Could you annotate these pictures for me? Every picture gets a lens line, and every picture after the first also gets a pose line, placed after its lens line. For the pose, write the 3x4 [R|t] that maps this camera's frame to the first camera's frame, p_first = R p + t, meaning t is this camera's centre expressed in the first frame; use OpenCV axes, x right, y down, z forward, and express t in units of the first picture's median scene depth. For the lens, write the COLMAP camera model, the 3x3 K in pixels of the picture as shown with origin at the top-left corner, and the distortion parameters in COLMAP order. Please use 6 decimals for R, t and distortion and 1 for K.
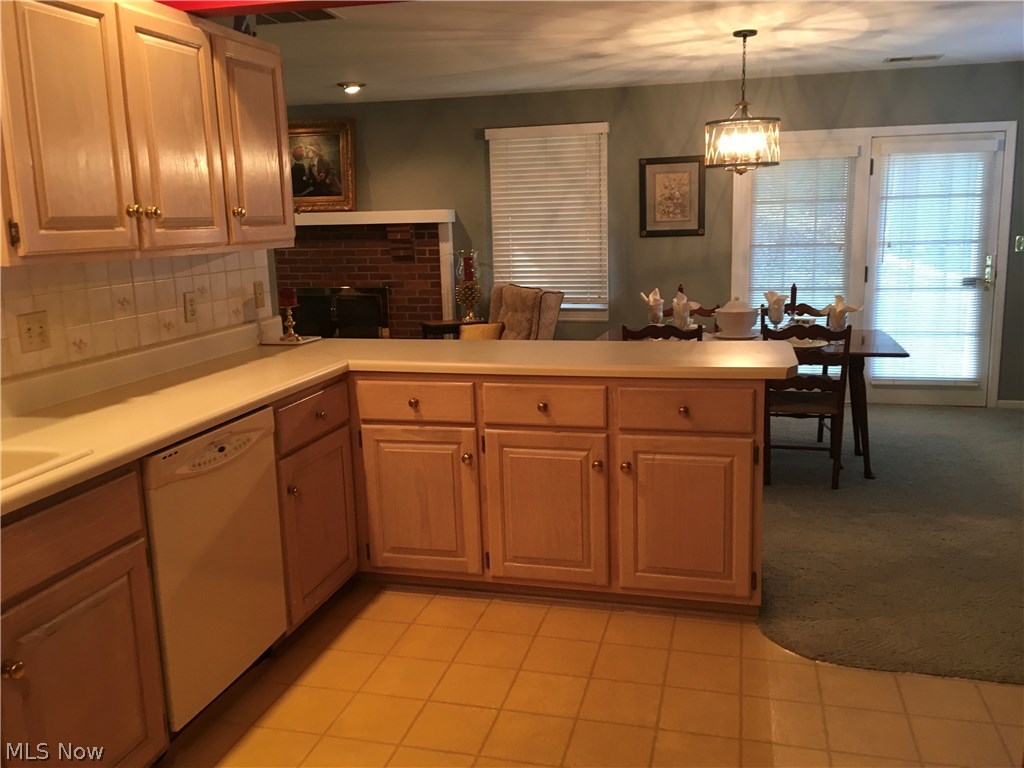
lens RADIAL K [[878.0, 0, 512.5], [0, 878.0, 386.1], [0, 0, 1]] dist [0.066090, -0.067858]
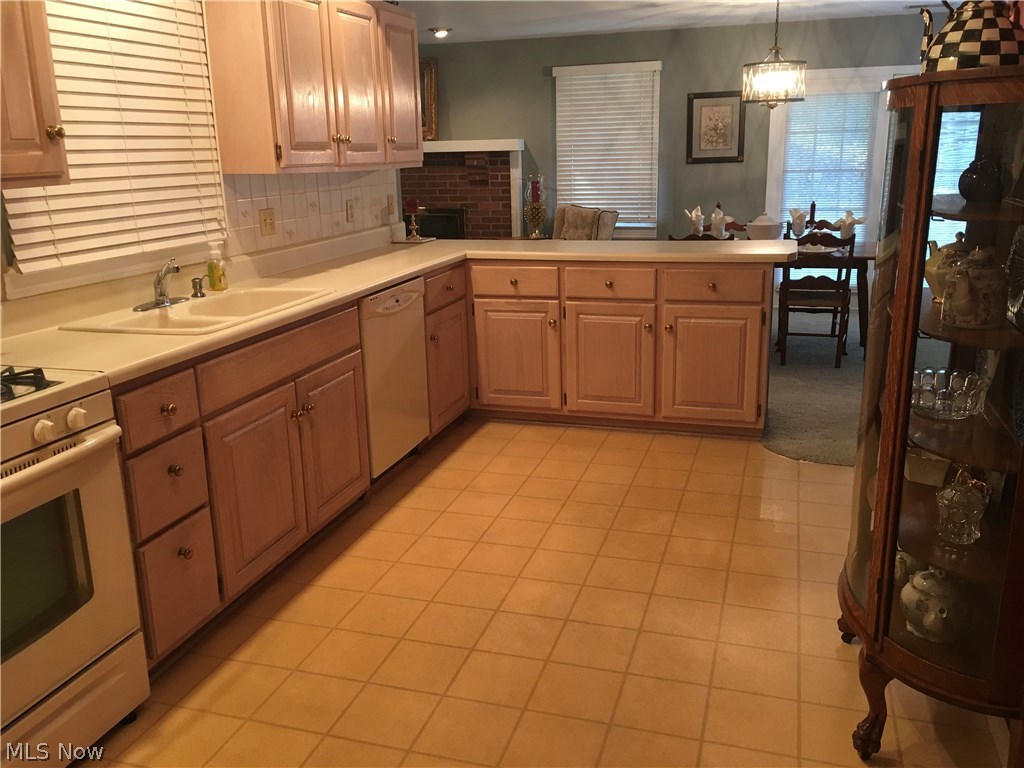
lens RADIAL K [[878.0, 0, 509.7], [0, 878.0, 391.4], [0, 0, 1]] dist [0.066090, -0.067858]
pose [[0.998619, 0.016769, -0.049795, -0.032250], [-0.012795, 0.996787, 0.079065, 0.054393], [0.050961, -0.078319, 0.995625, -0.256014]]
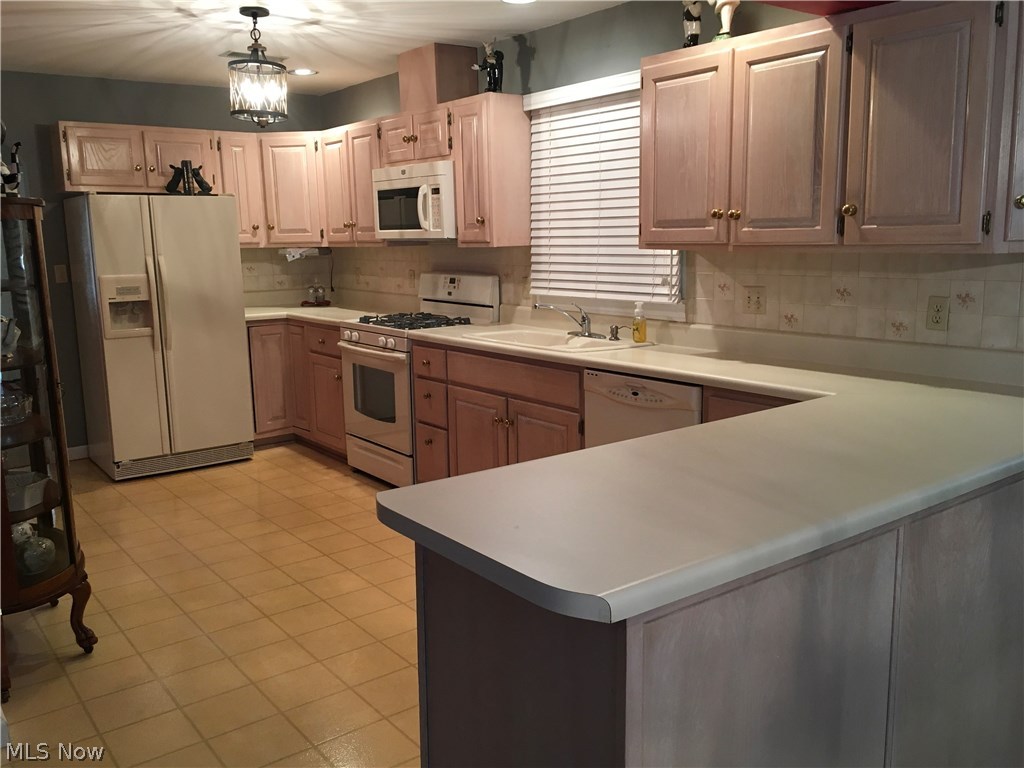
lens RADIAL K [[878.0, 0, 516.0], [0, 878.0, 389.2], [0, 0, 1]] dist [0.066090, -0.067858]
pose [[-0.613801, 0.175540, -0.769697, 0.425279], [-0.120084, 0.942861, 0.310794, -0.172640], [0.780274, 0.283194, -0.557649, 0.838677]]
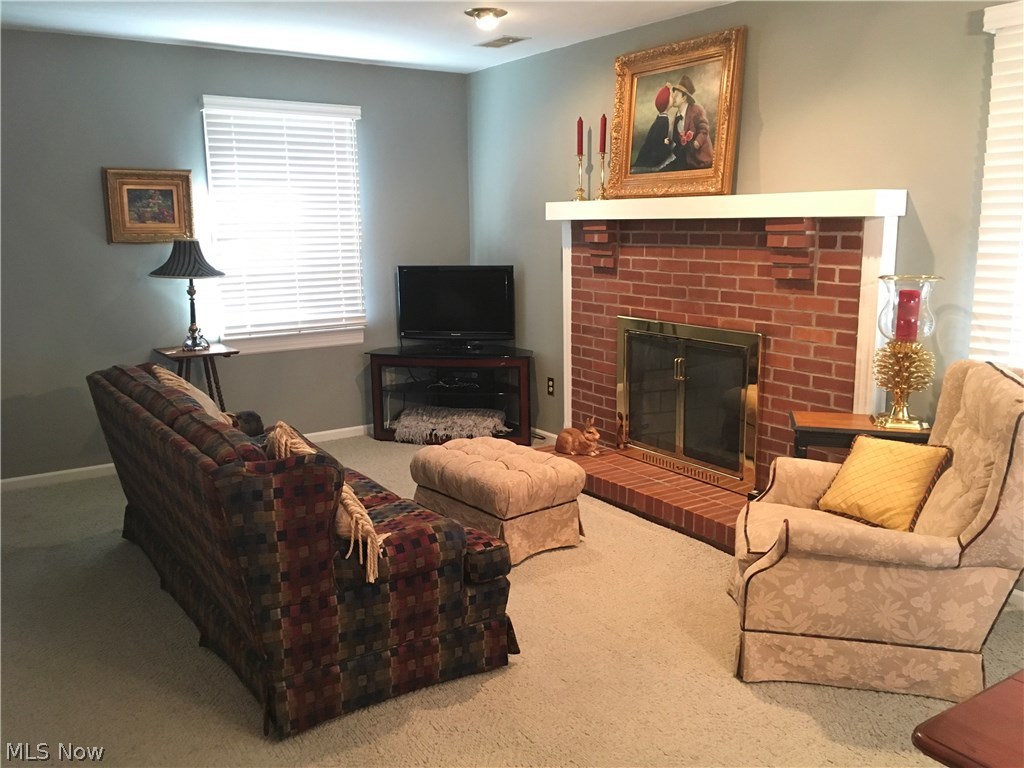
lens RADIAL K [[878.0, 0, 512.4], [0, 878.0, 378.6], [0, 0, 1]] dist [0.066090, -0.067858]
pose [[0.755178, 0.134572, -0.641558, 0.145542], [-0.131105, 0.989933, 0.053324, -0.143965], [0.642275, 0.043842, 0.765219, 0.741020]]
